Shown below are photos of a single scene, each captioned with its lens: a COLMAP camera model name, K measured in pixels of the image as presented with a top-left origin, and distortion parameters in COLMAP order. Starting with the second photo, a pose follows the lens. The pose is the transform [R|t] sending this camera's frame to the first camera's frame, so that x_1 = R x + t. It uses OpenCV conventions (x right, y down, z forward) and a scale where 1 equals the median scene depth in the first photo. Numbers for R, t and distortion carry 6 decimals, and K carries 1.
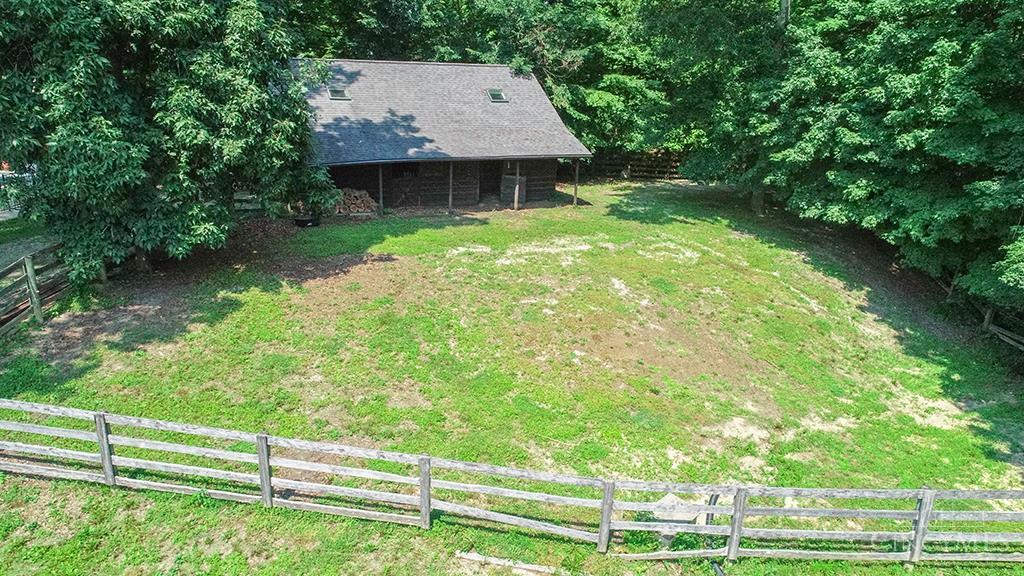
lens RADIAL K [[702.7, 0, 512.0], [0, 702.7, 288.0], [0, 0, 1]] dist [-0.000458, -0.000832]
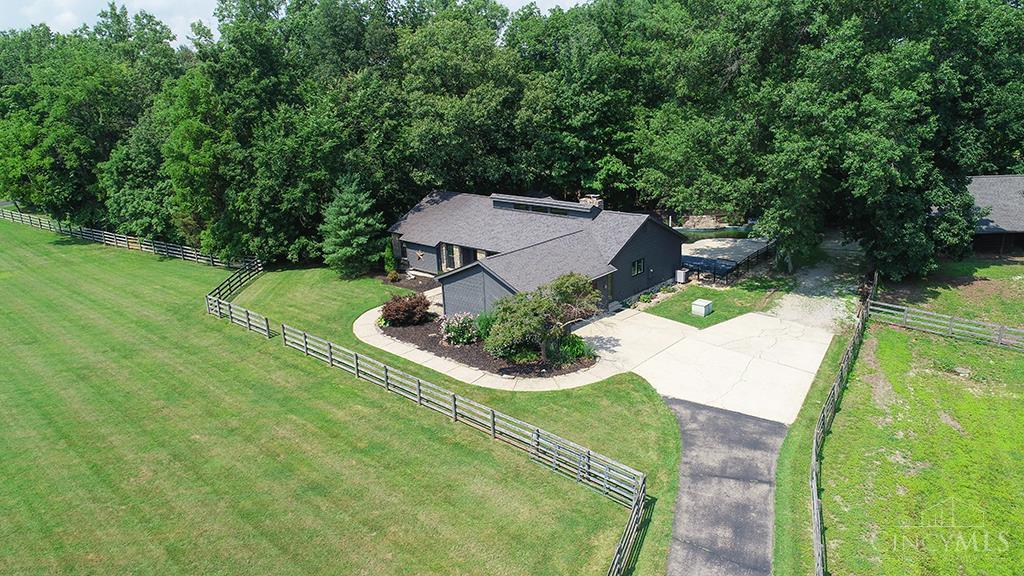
lens RADIAL K [[675.4, 0, 512.0], [0, 675.4, 288.0], [0, 0, 1]] dist [-0.000307, -0.000798]
pose [[0.868439, 0.079959, -0.489306, -0.334931], [-0.079250, 0.996607, 0.022202, 0.047949], [0.489421, 0.019497, 0.871830, -1.322925]]
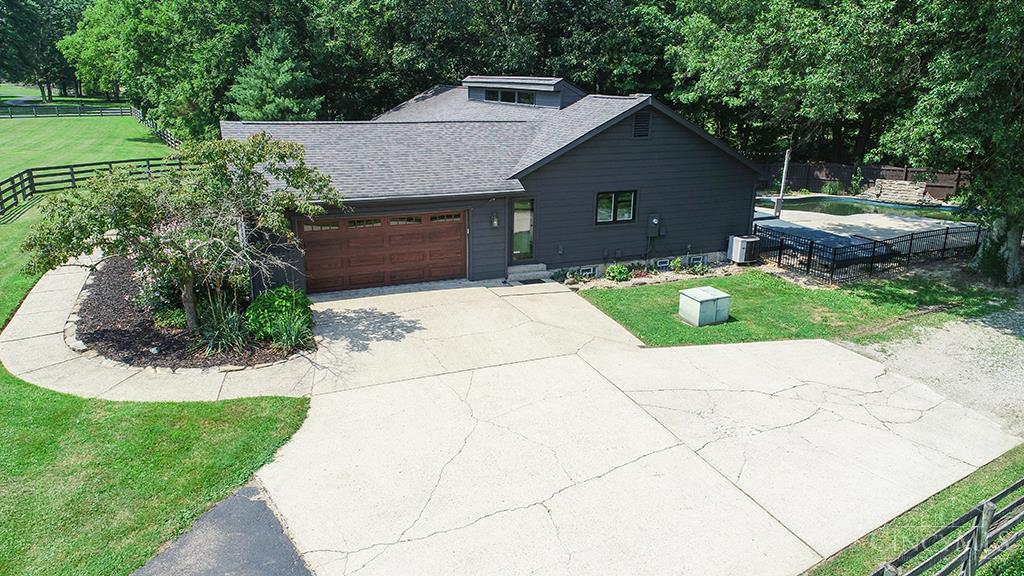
lens RADIAL K [[702.7, 0, 512.0], [0, 702.7, 288.0], [0, 0, 1]] dist [-0.000458, -0.000832]
pose [[0.602420, 0.209537, -0.770184, -0.296497], [-0.235144, 0.968694, 0.079619, 0.064852], [0.762756, 0.133140, 0.632832, -0.358624]]
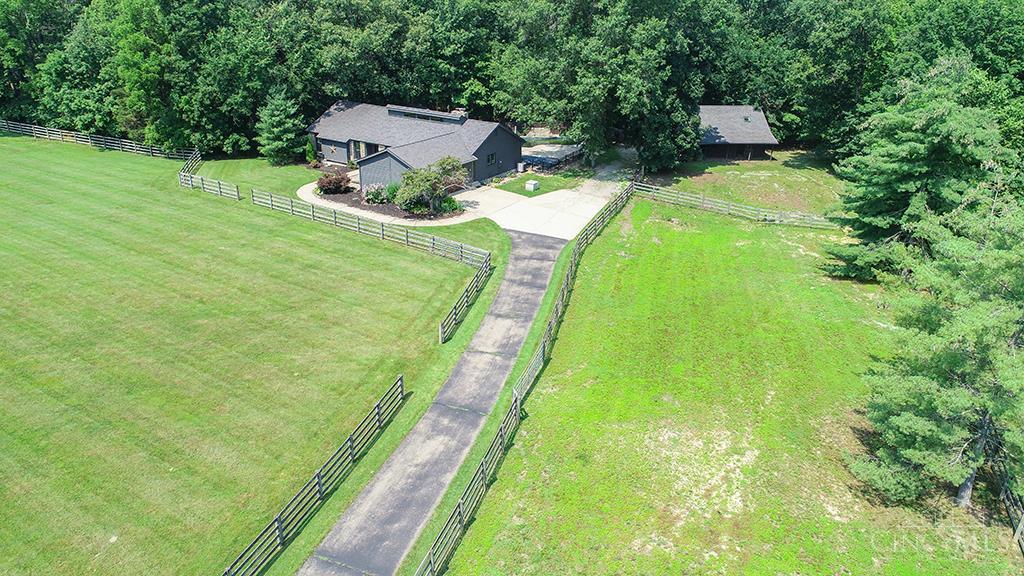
lens RADIAL K [[675.4, 0, 512.0], [0, 675.4, 288.0], [0, 0, 1]] dist [-0.000307, -0.000798]
pose [[0.947980, 0.123557, -0.293371, -0.038467], [-0.091297, 0.988412, 0.121272, 0.165774], [0.304956, -0.088180, 0.948275, -2.060933]]
